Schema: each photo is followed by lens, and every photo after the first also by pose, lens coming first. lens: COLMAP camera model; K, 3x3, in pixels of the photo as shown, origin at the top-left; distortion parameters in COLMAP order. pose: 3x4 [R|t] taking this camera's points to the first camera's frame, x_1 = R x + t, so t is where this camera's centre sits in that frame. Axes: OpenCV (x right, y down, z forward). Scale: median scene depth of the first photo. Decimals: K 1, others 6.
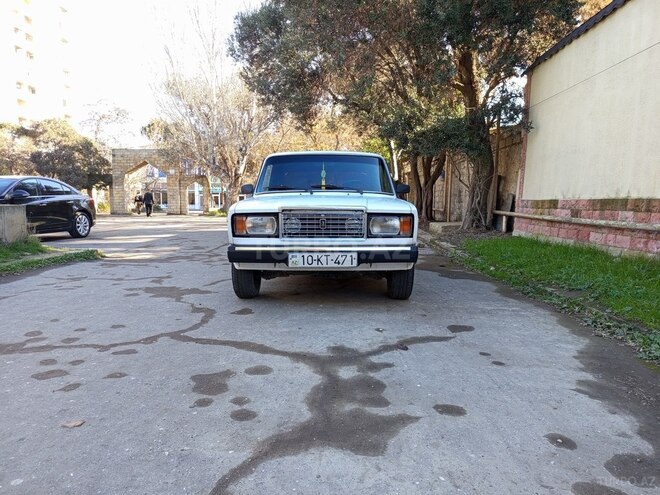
lens RADIAL K [[458.1, 0, 329.7], [0, 458.1, 244.0], [0, 0, 1]] dist [0.050282, -0.049929]
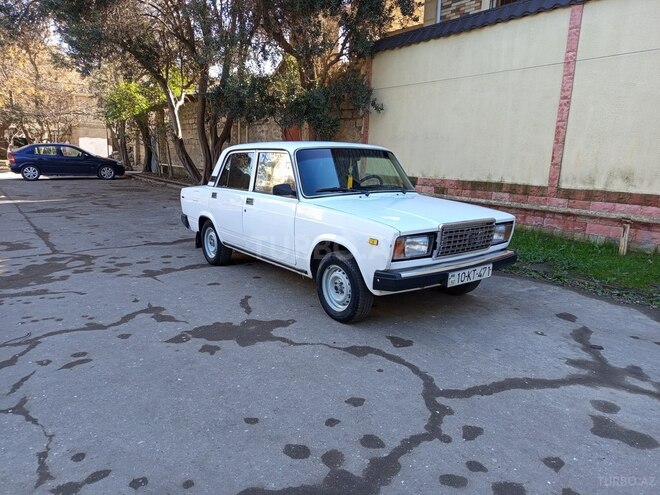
lens RADIAL K [[458.1, 0, 331.3], [0, 458.1, 243.4], [0, 0, 1]] dist [0.050282, -0.049929]
pose [[0.789873, -0.104227, 0.604349, -0.808062], [0.035094, 0.991519, 0.125132, -0.160665], [-0.612266, -0.077629, 0.786832, 0.376438]]
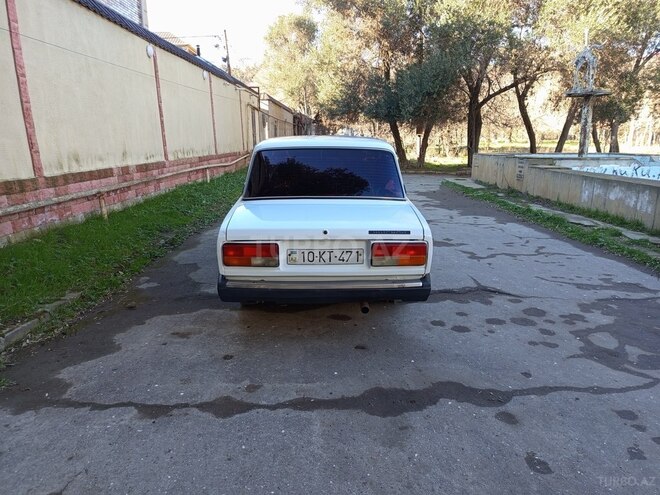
lens RADIAL K [[458.1, 0, 330.5], [0, 458.1, 244.3], [0, 0, 1]] dist [0.050282, -0.049929]
pose [[-0.999790, -0.000505, -0.020467, -0.006604], [-0.006823, 0.950771, 0.309818, -0.400160], [0.019303, 0.309893, -0.950576, 2.835353]]
